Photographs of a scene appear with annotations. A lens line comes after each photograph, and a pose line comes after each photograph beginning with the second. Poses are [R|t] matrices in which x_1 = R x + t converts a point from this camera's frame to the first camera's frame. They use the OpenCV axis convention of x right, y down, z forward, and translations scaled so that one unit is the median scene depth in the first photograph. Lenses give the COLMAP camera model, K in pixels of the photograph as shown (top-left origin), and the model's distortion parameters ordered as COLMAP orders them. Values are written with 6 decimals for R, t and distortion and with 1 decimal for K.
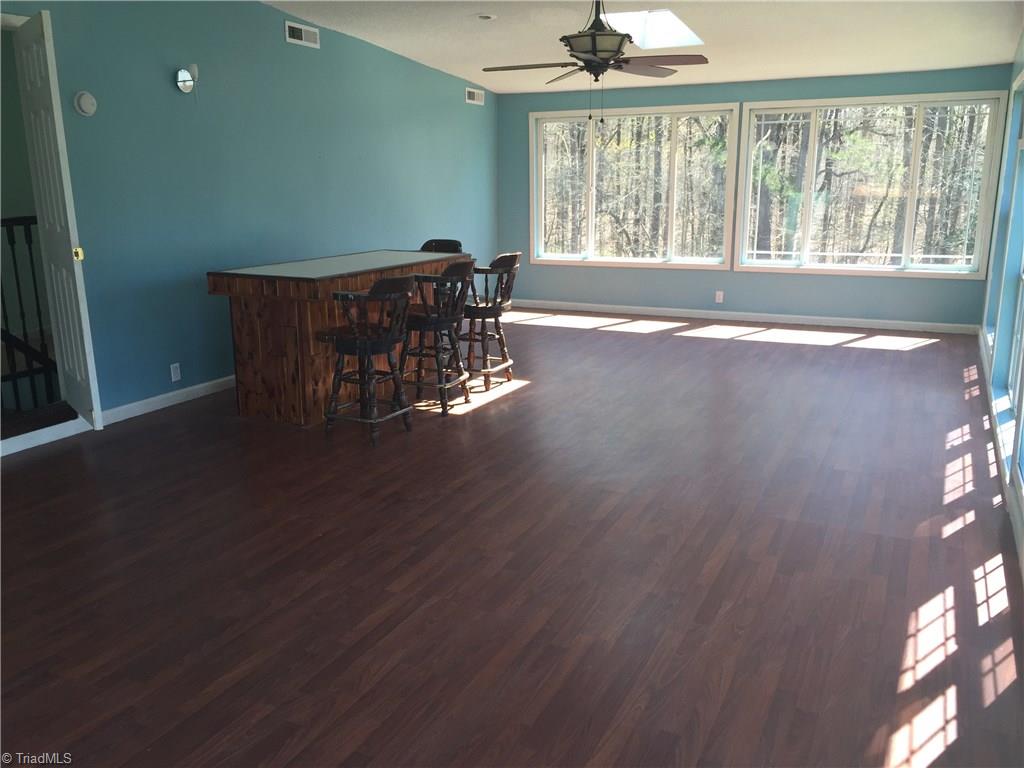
lens RADIAL K [[875.9, 0, 515.2], [0, 875.9, 380.5], [0, 0, 1]] dist [0.081578, -0.104568]
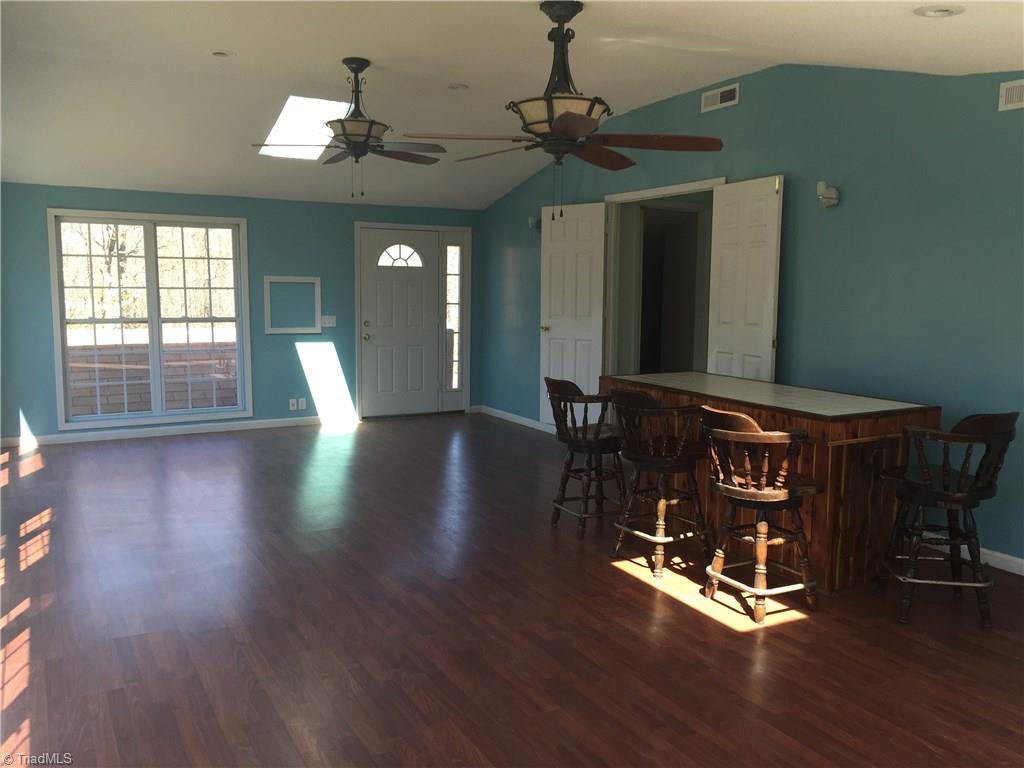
lens RADIAL K [[875.9, 0, 519.6], [0, 875.9, 381.4], [0, 0, 1]] dist [0.081578, -0.104568]
pose [[-0.581776, 0.087168, -0.808664, 0.878085], [-0.194708, 0.950405, 0.242525, -0.421541], [0.789699, 0.298549, -0.535951, 1.753646]]
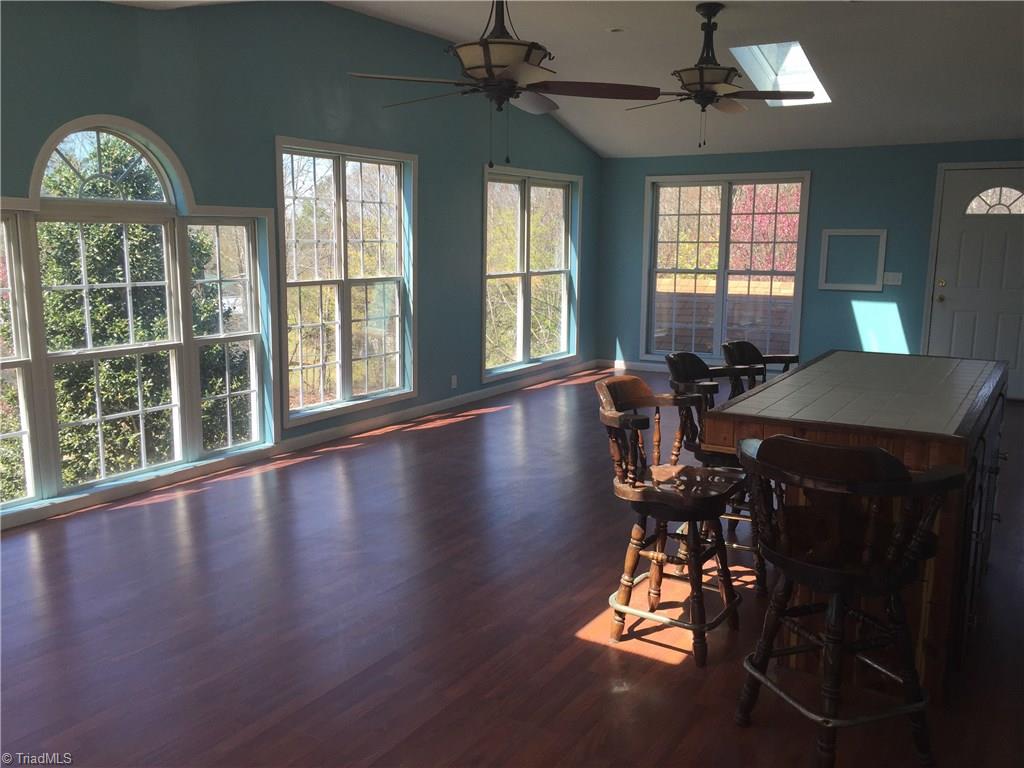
lens RADIAL K [[875.9, 0, 518.8], [0, 875.9, 384.0], [0, 0, 1]] dist [0.081578, -0.104568]
pose [[-0.994164, -0.019843, 0.106042, 0.000076], [0.022736, 0.922325, 0.385746, -0.506754], [-0.105460, 0.385906, -0.916491, 2.156063]]
